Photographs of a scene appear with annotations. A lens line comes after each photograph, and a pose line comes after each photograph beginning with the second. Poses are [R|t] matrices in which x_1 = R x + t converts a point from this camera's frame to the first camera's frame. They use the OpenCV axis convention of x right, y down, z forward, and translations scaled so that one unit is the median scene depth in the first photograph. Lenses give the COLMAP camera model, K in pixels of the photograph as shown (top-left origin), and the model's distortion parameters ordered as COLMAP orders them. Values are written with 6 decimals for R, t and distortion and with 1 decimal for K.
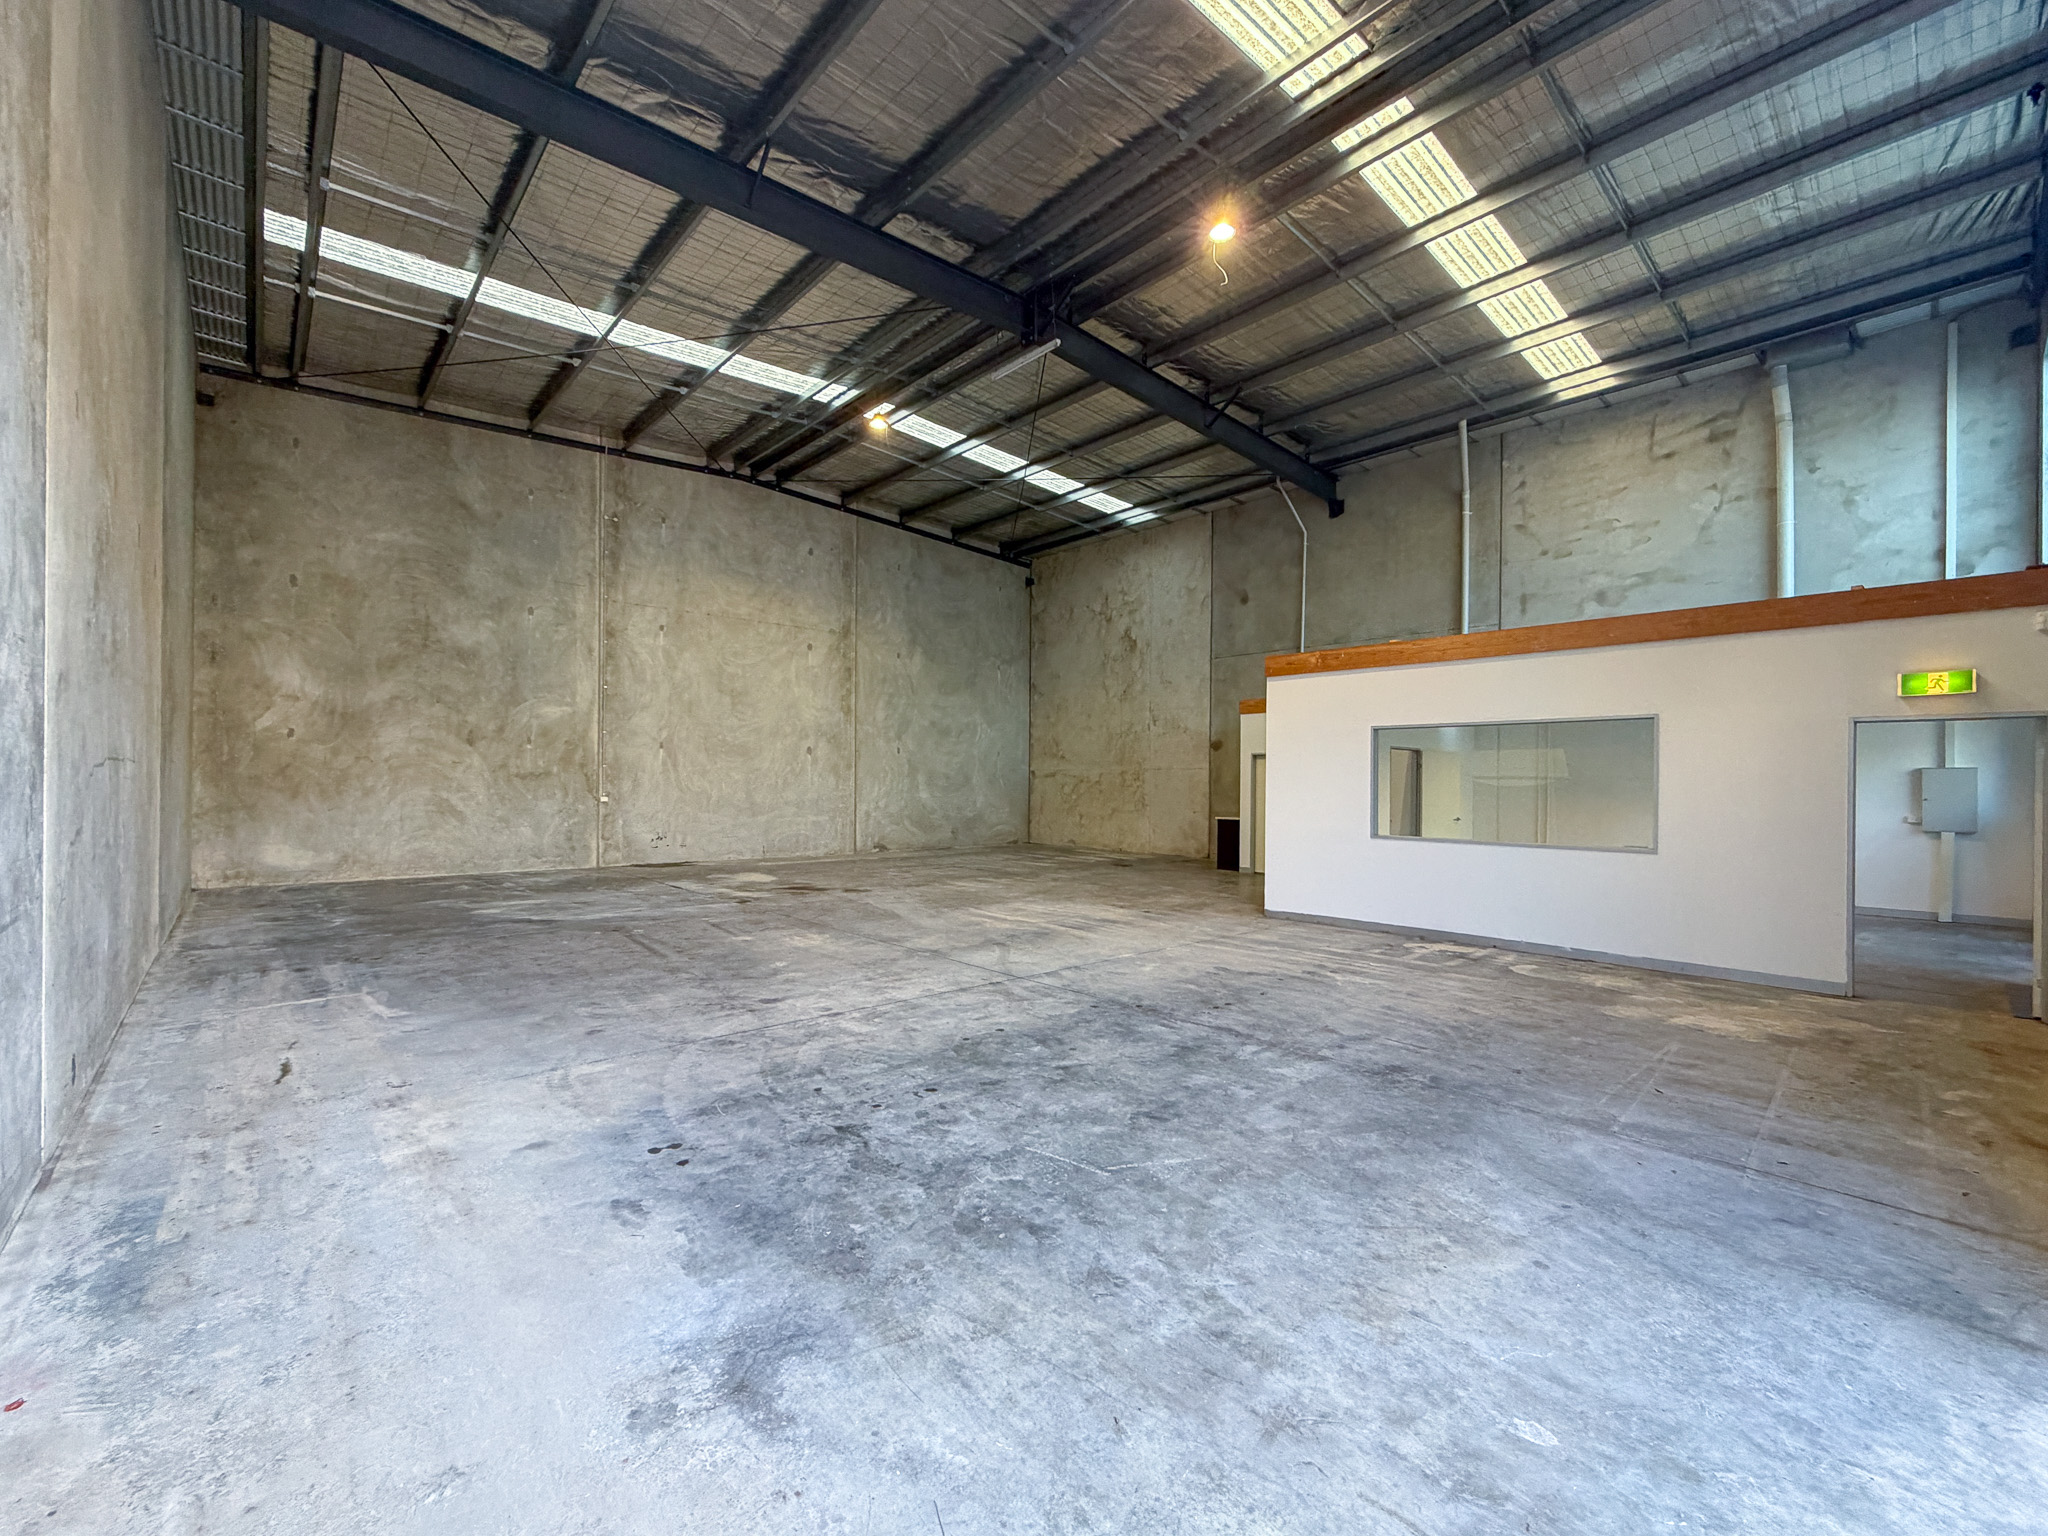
lens RADIAL K [[828.5, 0, 1015.4], [0, 828.5, 772.1], [0, 0, 1]] dist [0.001730, -0.000587]
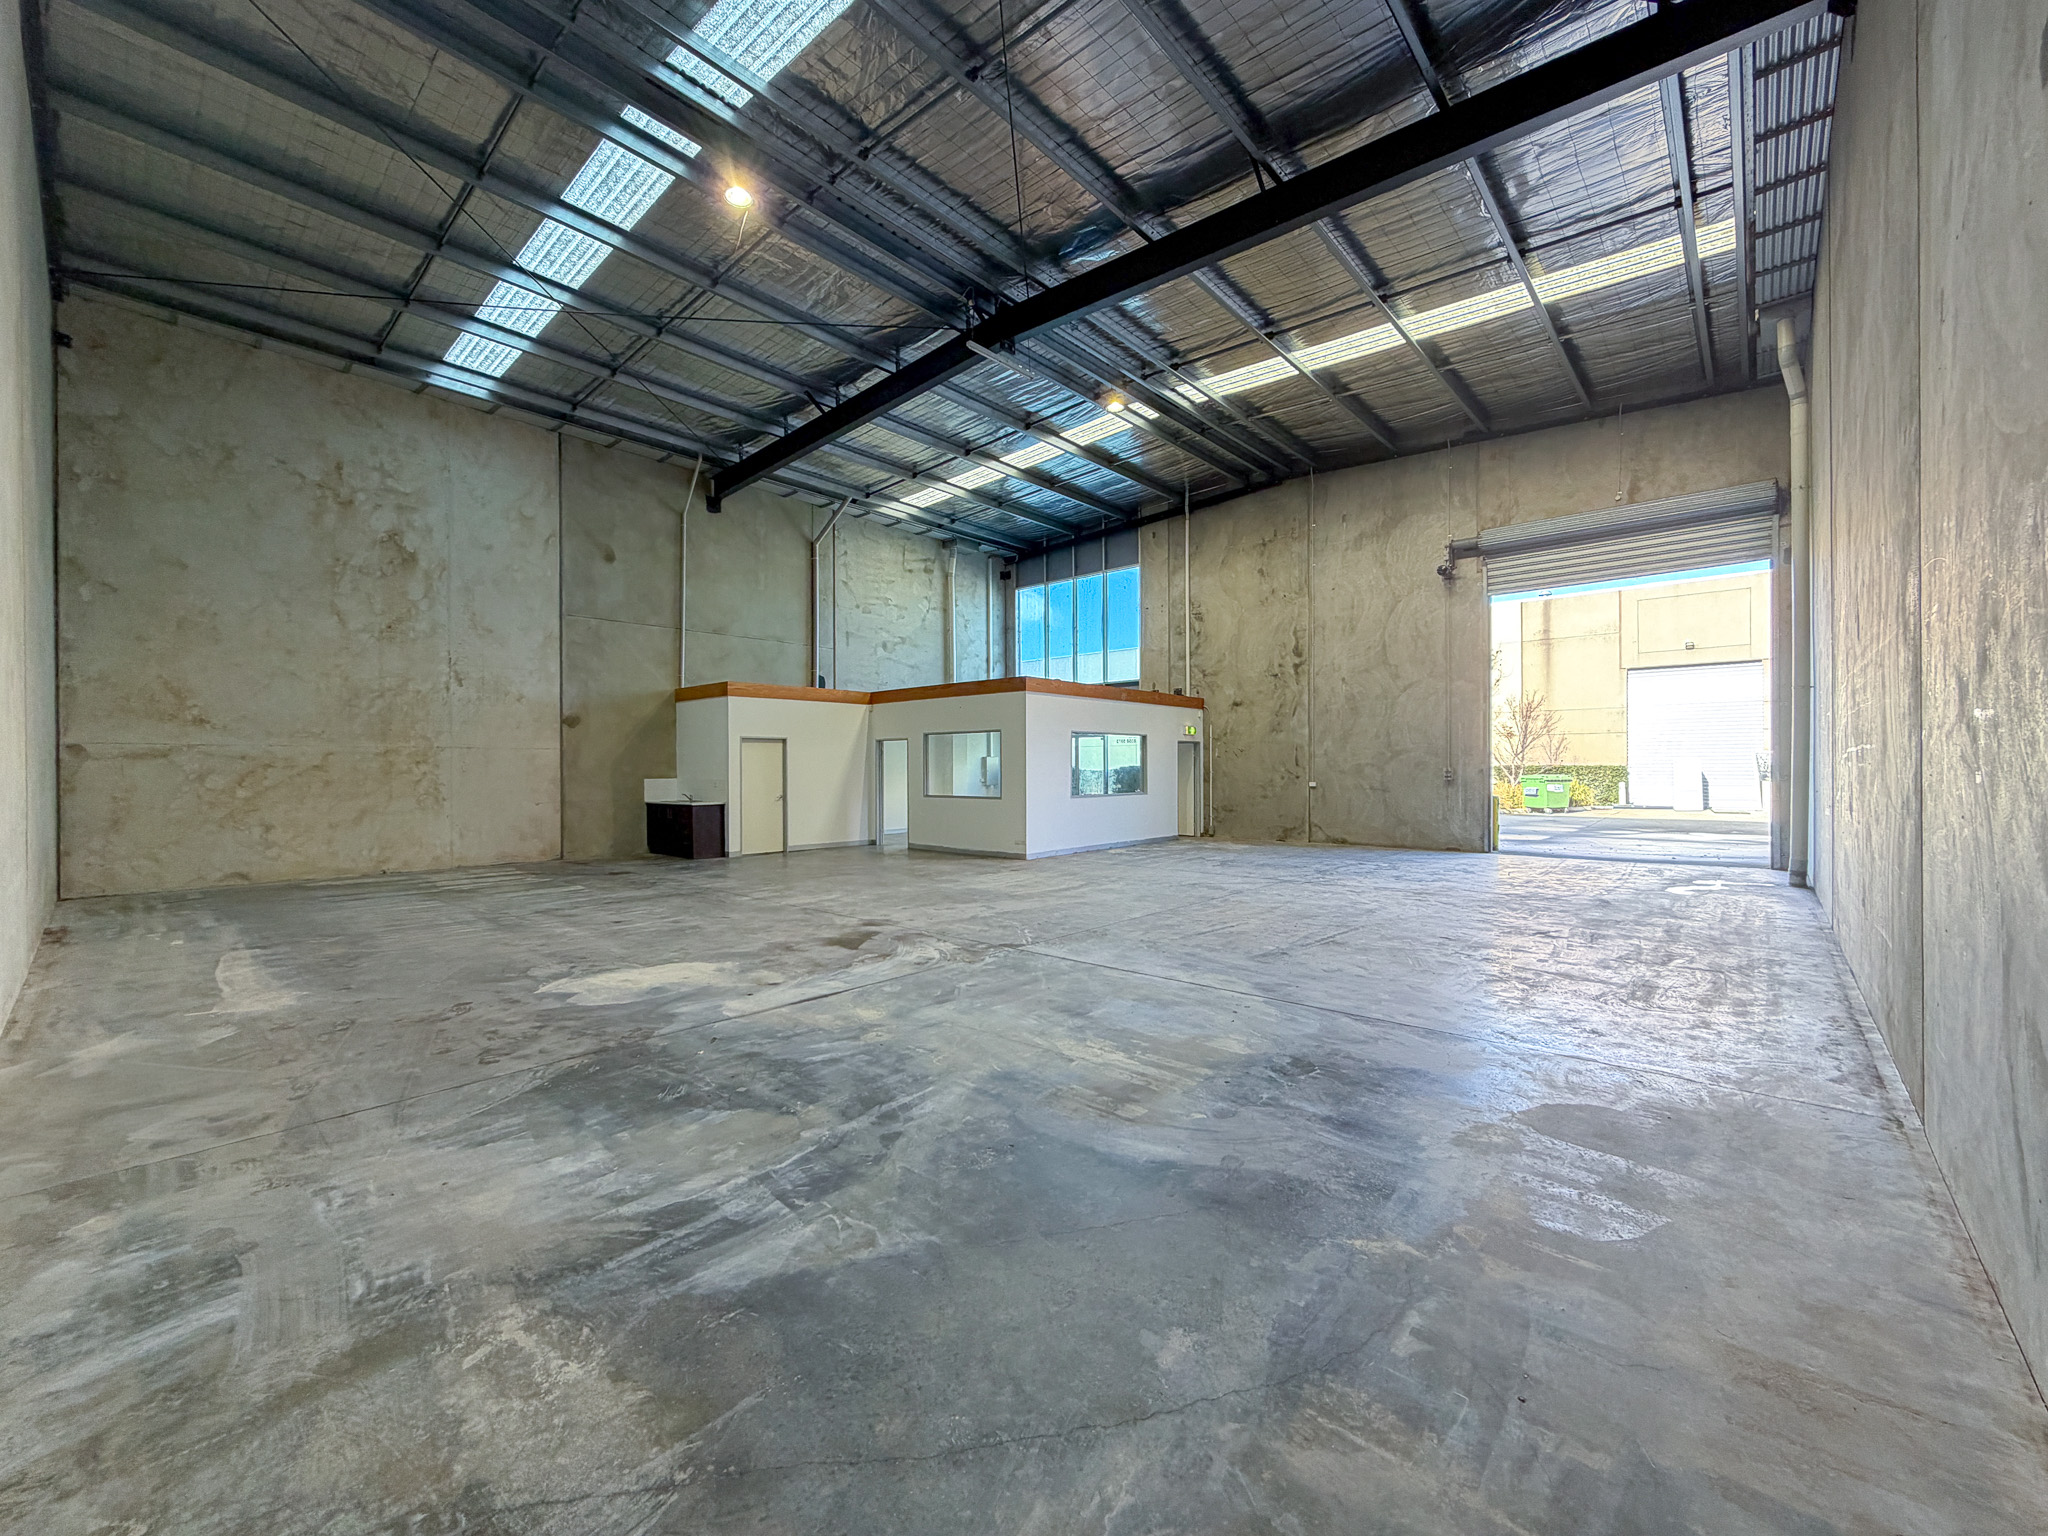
lens RADIAL K [[845.7, 0, 959.0], [0, 845.7, 750.0], [0, 0, 1]] dist [0.000953, -0.000088]
pose [[-0.068362, 0.012846, 0.997578, -0.609165], [-0.008701, 0.999871, -0.013472, 0.004642], [-0.997623, -0.009601, -0.068241, 0.656913]]
